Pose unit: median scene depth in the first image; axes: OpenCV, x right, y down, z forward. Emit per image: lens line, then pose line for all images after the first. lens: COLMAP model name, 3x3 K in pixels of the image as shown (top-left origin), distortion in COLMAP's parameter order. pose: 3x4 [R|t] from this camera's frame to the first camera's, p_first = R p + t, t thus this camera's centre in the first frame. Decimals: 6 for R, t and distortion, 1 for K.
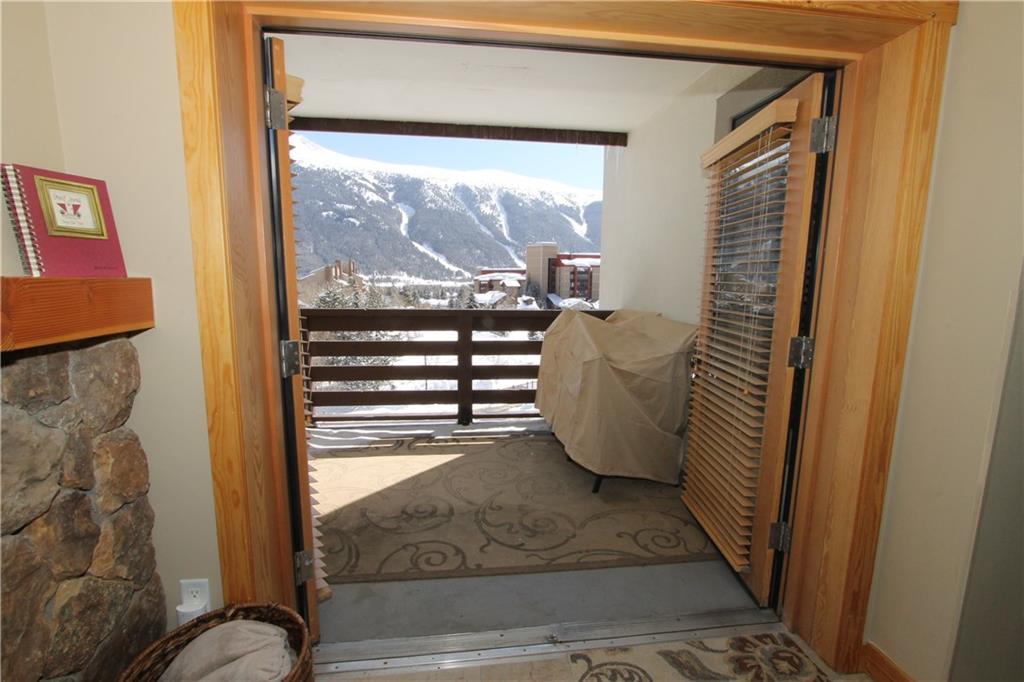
lens RADIAL K [[477.3, 0, 519.0], [0, 477.3, 356.0], [0, 0, 1]] dist [-0.014493, 0.001419]
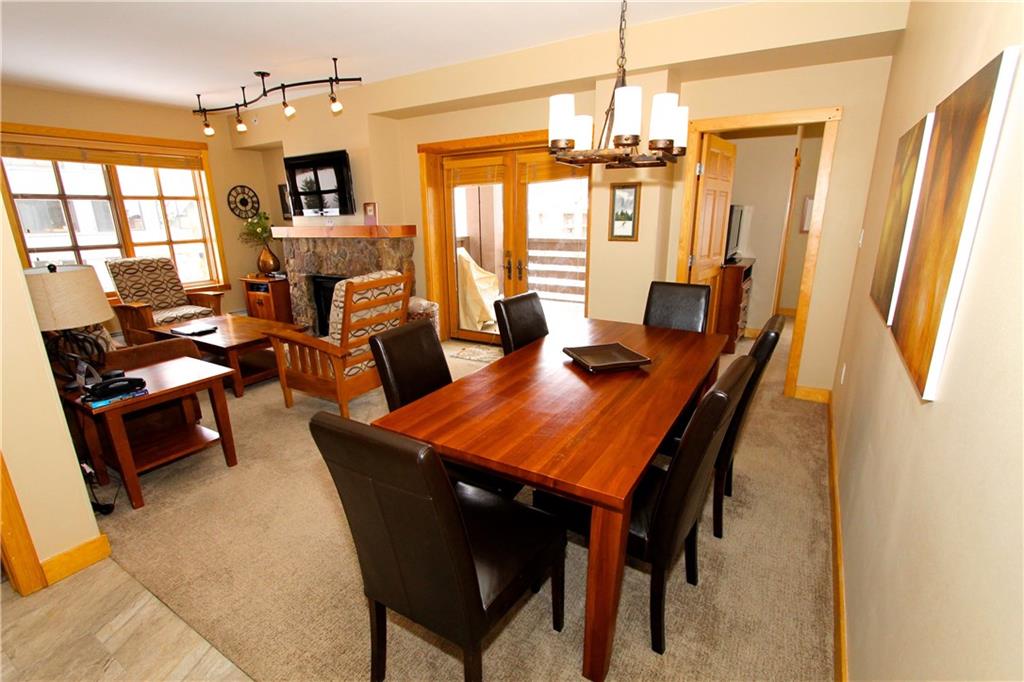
lens RADIAL K [[477.3, 0, 508.6], [0, 477.3, 354.4], [0, 0, 1]] dist [-0.014493, 0.001419]
pose [[0.767803, 0.153305, -0.622074, 0.153836], [-0.079421, 0.986235, 0.145024, 0.016975], [0.635744, -0.061944, 0.769411, -0.105933]]
